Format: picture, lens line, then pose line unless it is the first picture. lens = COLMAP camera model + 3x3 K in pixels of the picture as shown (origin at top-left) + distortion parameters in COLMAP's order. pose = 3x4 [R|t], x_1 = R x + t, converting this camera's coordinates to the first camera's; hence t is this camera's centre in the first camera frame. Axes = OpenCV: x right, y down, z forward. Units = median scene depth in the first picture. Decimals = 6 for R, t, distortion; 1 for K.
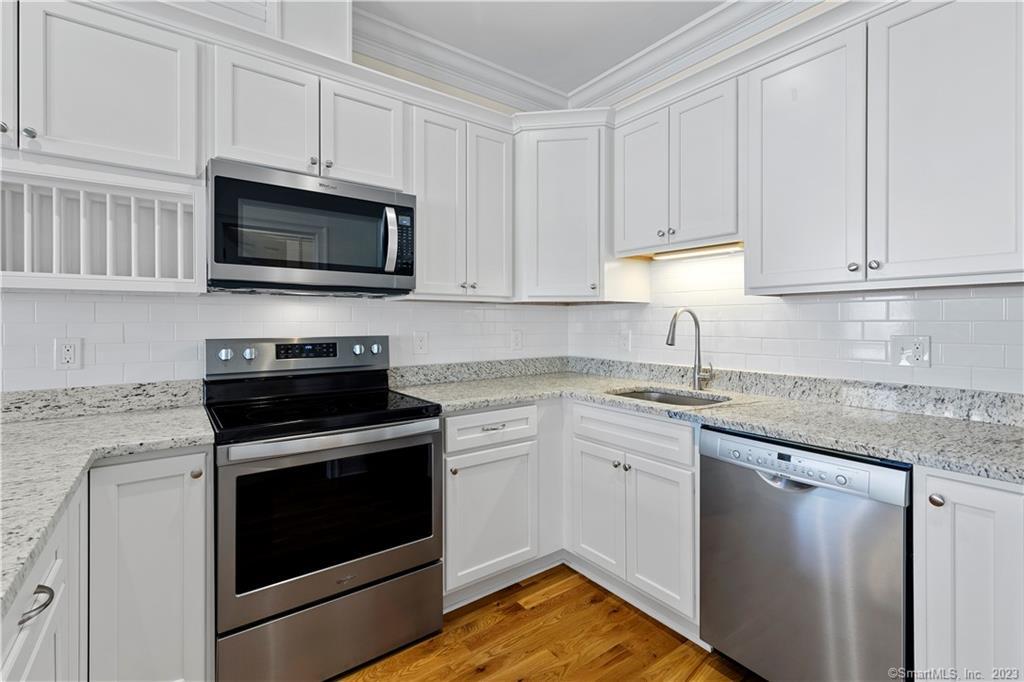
lens RADIAL K [[457.8, 0, 514.4], [0, 457.8, 325.6], [0, 0, 1]] dist [0.003880, 0.000274]
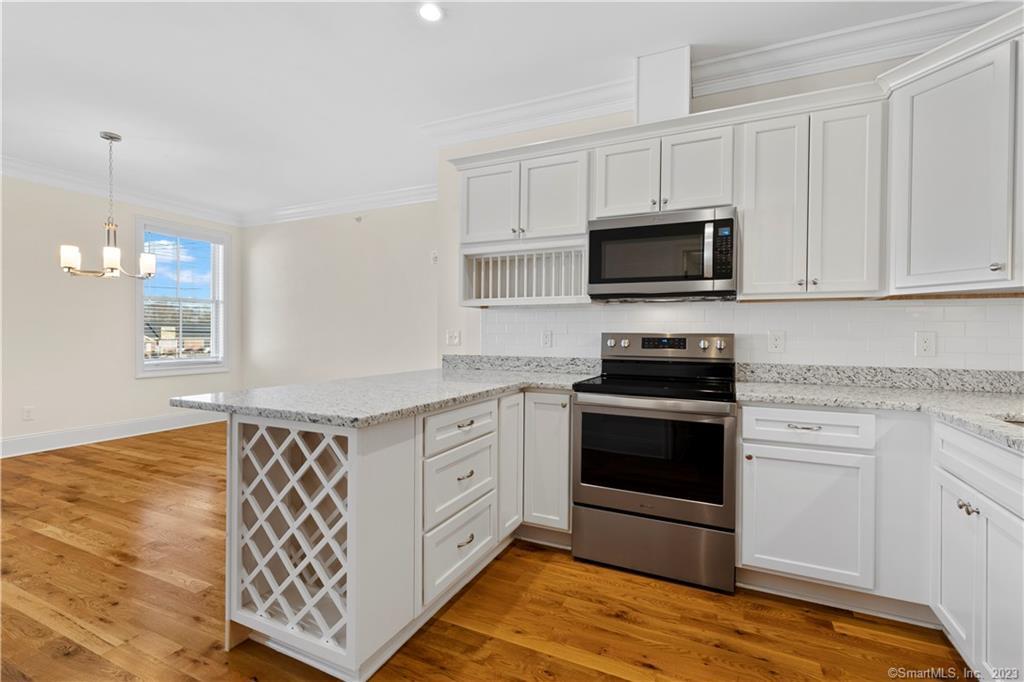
lens RADIAL K [[452.4, 0, 530.4], [0, 452.4, 340.2], [0, 0, 1]] dist [0.001467, 0.000192]
pose [[0.489873, 0.018503, -0.871597, 0.519198], [-0.014496, 0.999809, 0.013077, 0.035649], [0.871673, 0.006229, 0.490048, 0.023027]]
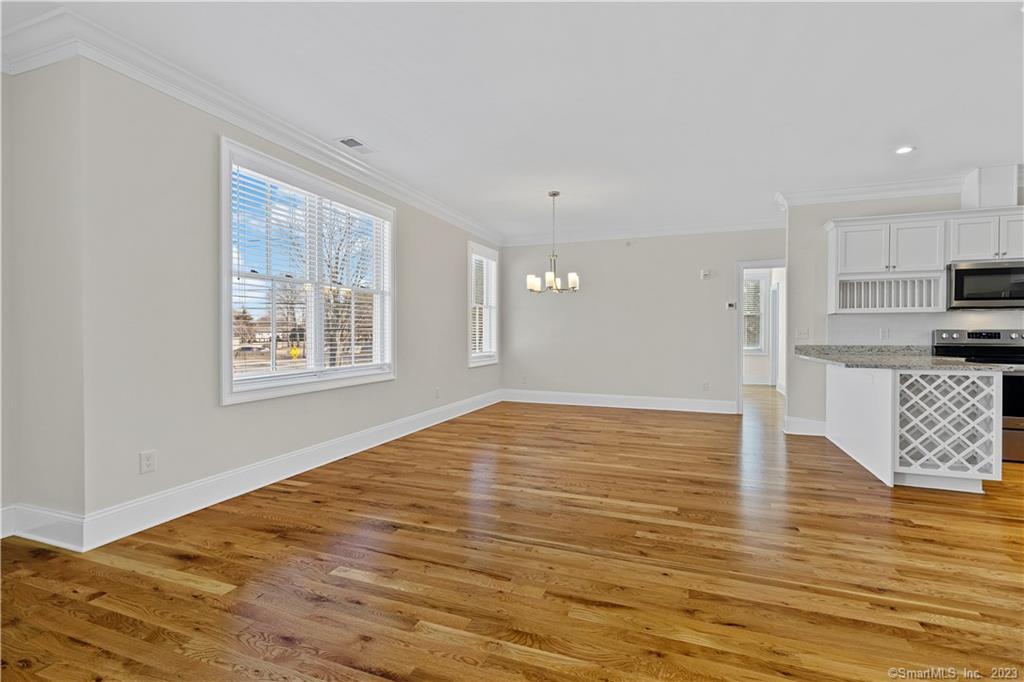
lens RADIAL K [[462.4, 0, 512.0], [0, 462.4, 341.0], [0, 0, 1]] dist [0.000827, 0.000139]
pose [[0.547066, 0.017307, -0.836911, 0.179953], [-0.008349, 0.999849, 0.015219, 0.068220], [0.837048, -0.001338, 0.547128, -2.210024]]
